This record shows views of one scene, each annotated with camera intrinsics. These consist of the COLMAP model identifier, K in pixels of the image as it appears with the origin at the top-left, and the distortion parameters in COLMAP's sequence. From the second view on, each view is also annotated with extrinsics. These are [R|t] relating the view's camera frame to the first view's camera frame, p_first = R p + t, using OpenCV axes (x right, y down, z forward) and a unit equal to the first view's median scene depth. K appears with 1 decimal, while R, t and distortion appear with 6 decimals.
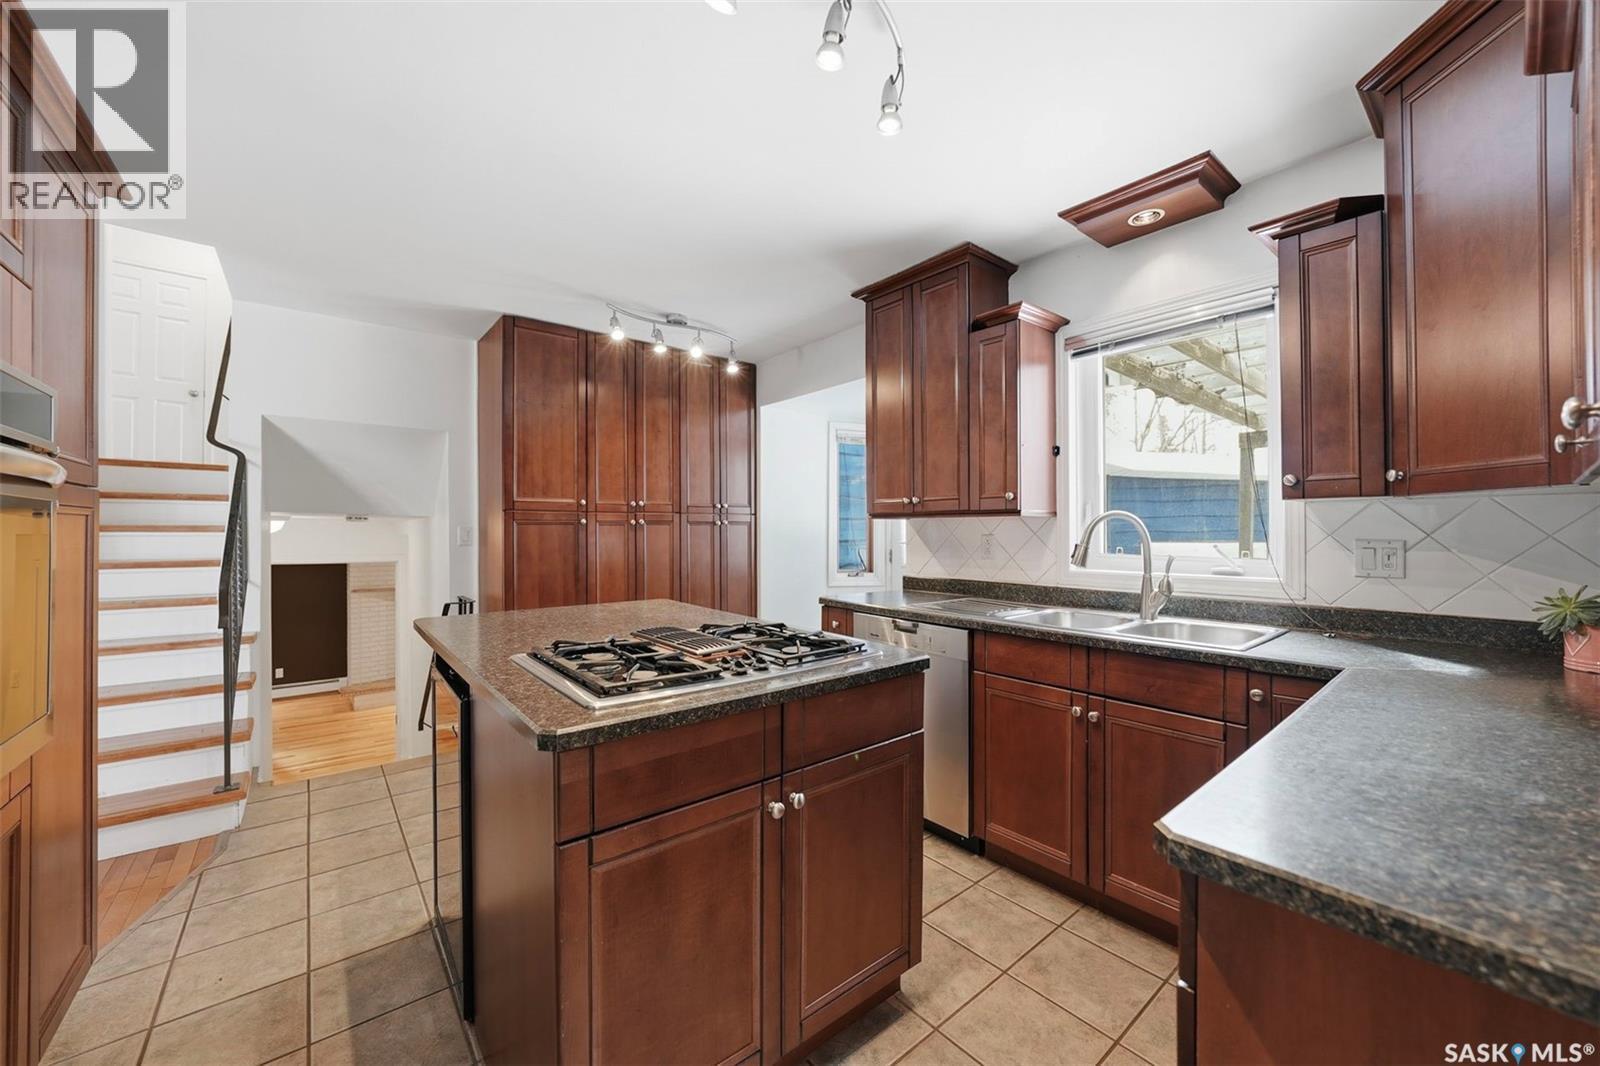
lens RADIAL K [[611.9, 0, 800.0], [0, 611.9, 533.0], [0, 0, 1]] dist [-0.001640, -0.000169]
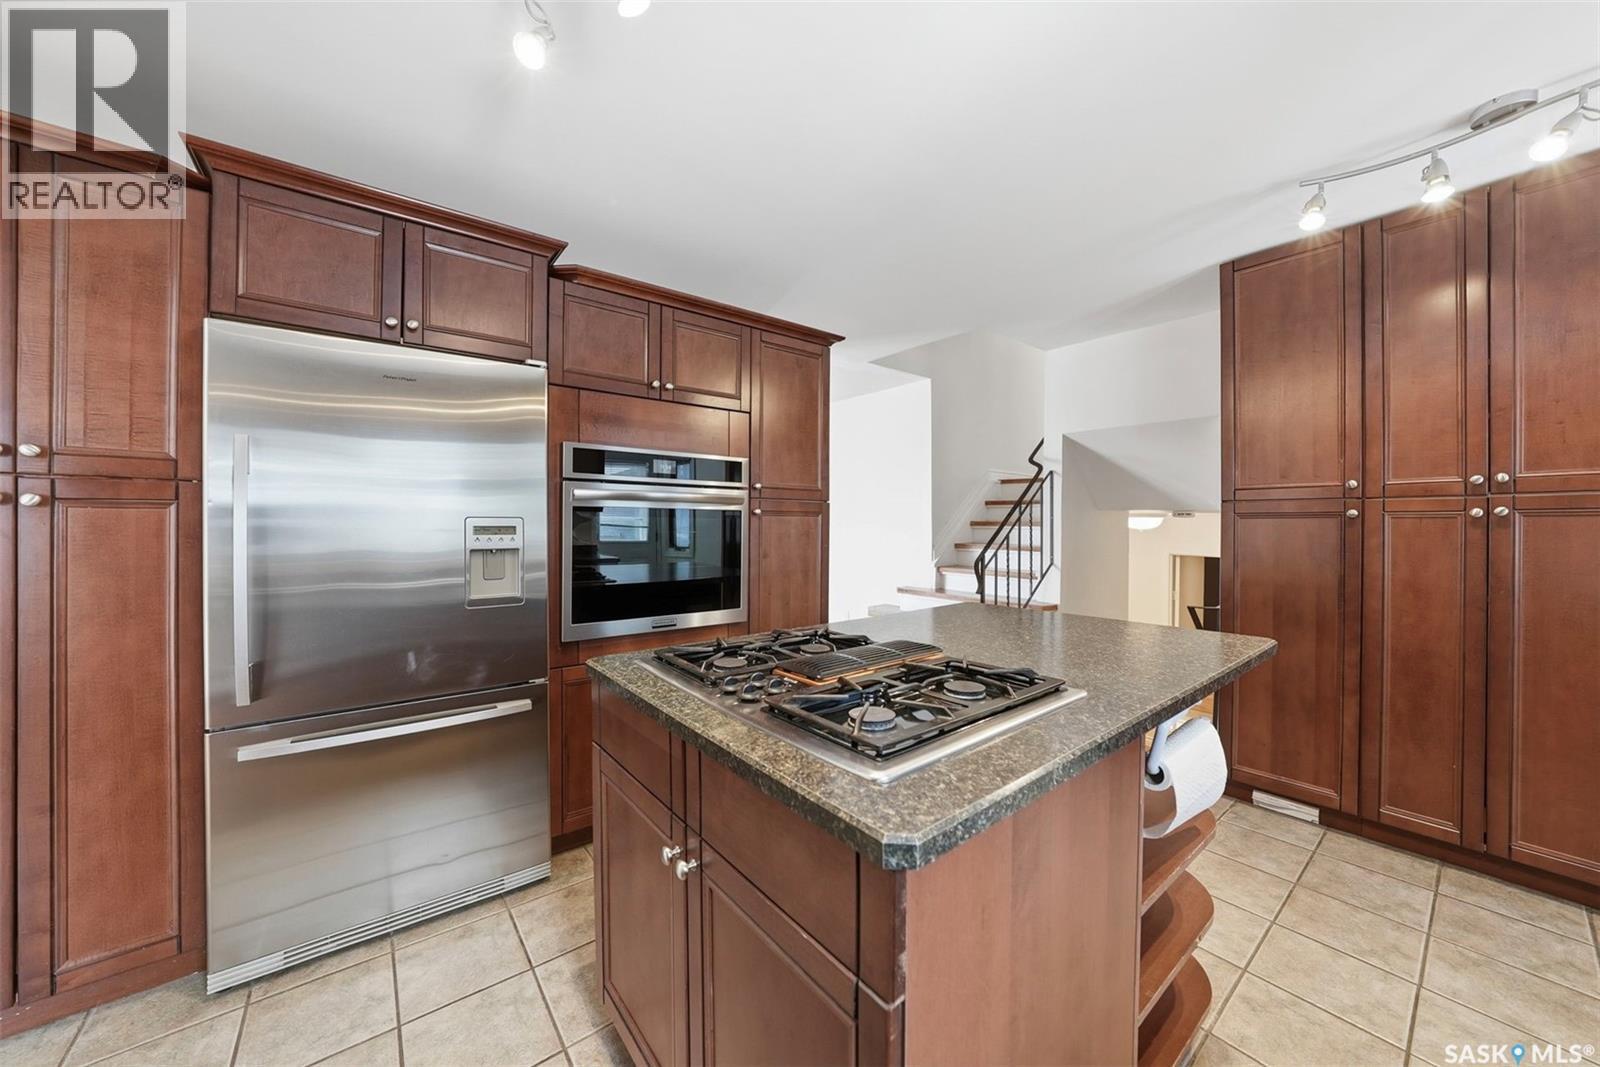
lens RADIAL K [[563.5, 0, 800.0], [0, 563.5, 533.5], [0, 0, 1]] dist [-0.012283, 0.000018]
pose [[-0.052925, 0.016354, -0.998465, 0.393210], [-0.011458, 0.999790, 0.016984, 0.000555], [0.998533, 0.012339, -0.052726, 0.612673]]
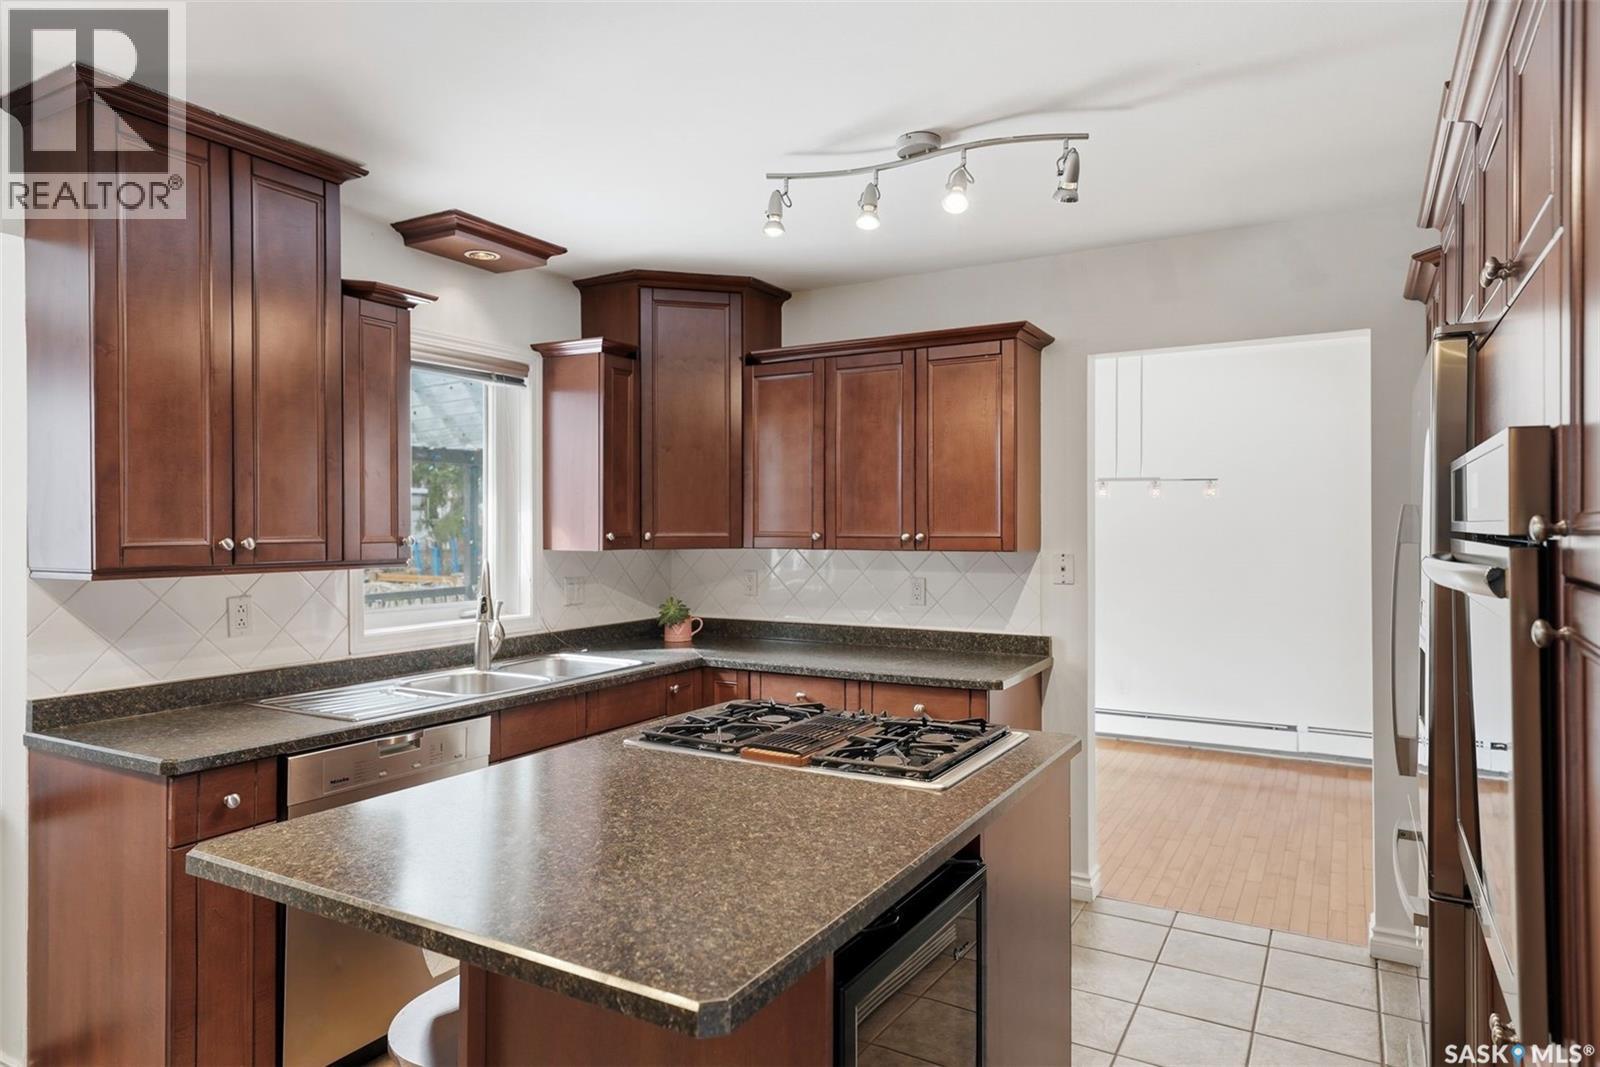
lens RADIAL K [[948.3, 0, 793.8], [0, 948.3, 526.1], [0, 0, 1]] dist [0.013326, -0.000683]
pose [[-0.334258, 0.007099, 0.942455, -0.925973], [0.009826, 0.999944, -0.004047, -0.068471], [-0.942431, 0.007908, -0.334308, 0.944129]]
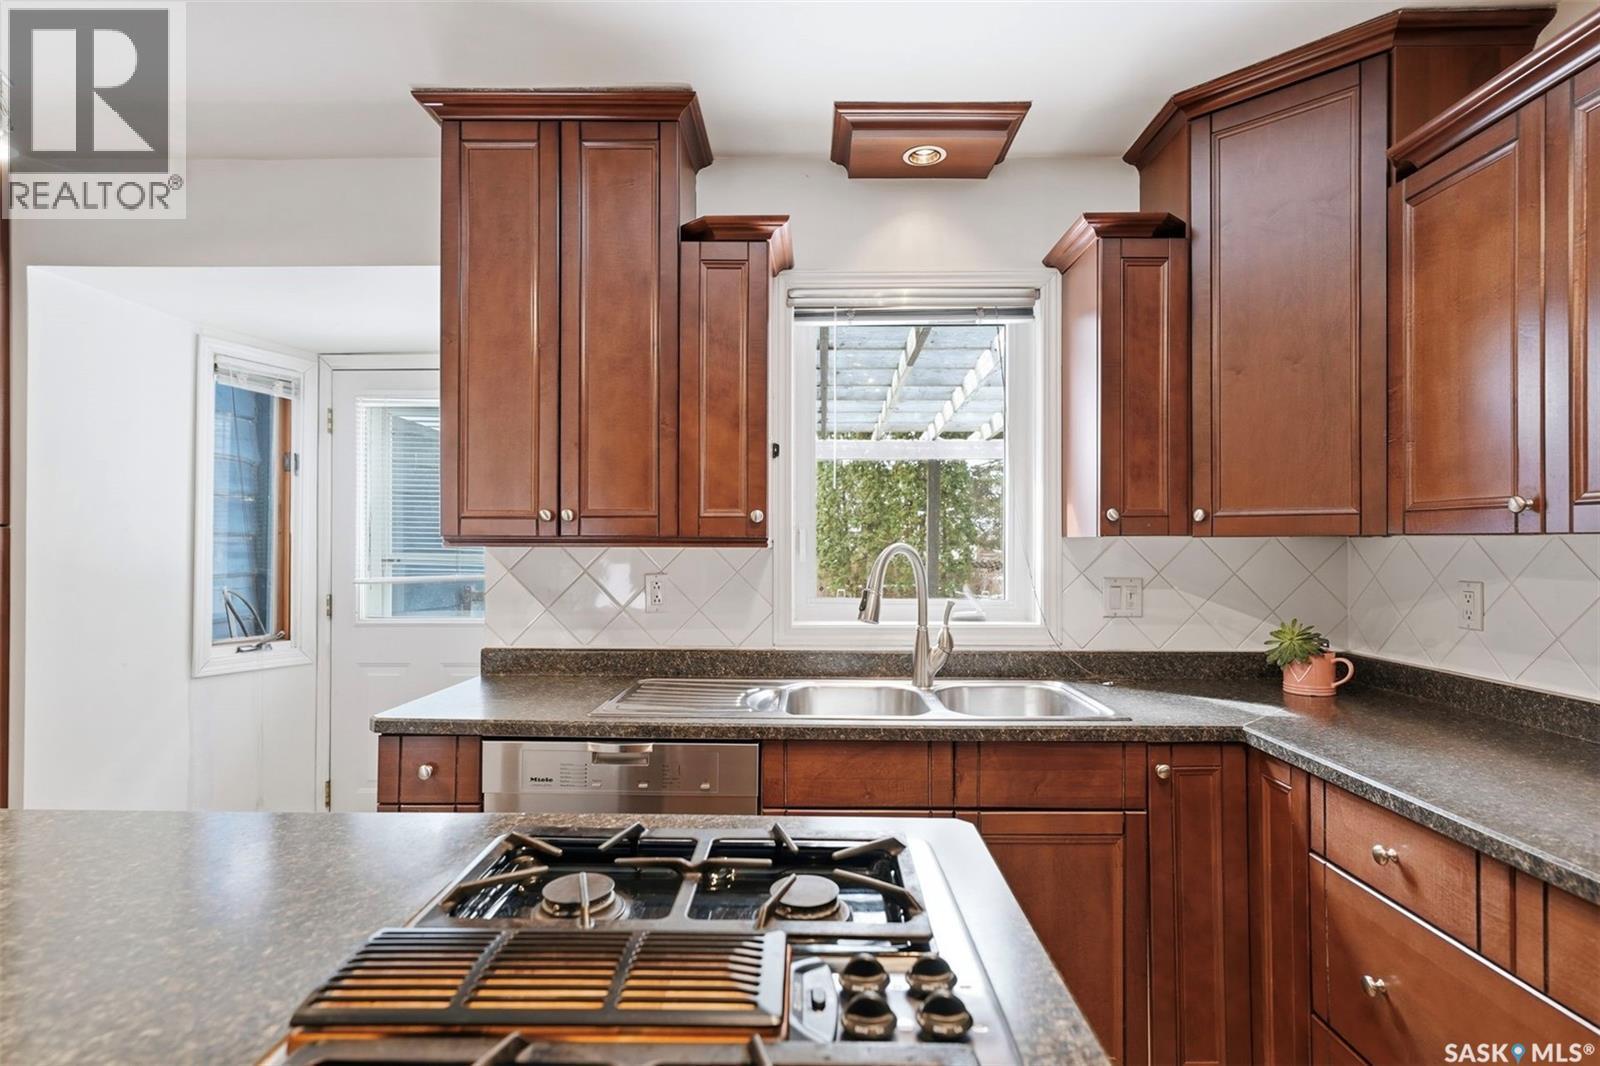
lens RADIAL K [[822.9, 0, 822.5], [0, 822.9, 540.1], [0, 0, 1]] dist [0.015267, 0.000371]
pose [[0.641835, 0.010211, 0.766774, -0.269670], [-0.000418, 0.999916, -0.012966, -0.023926], [-0.766842, 0.008001, 0.641786, 0.400801]]
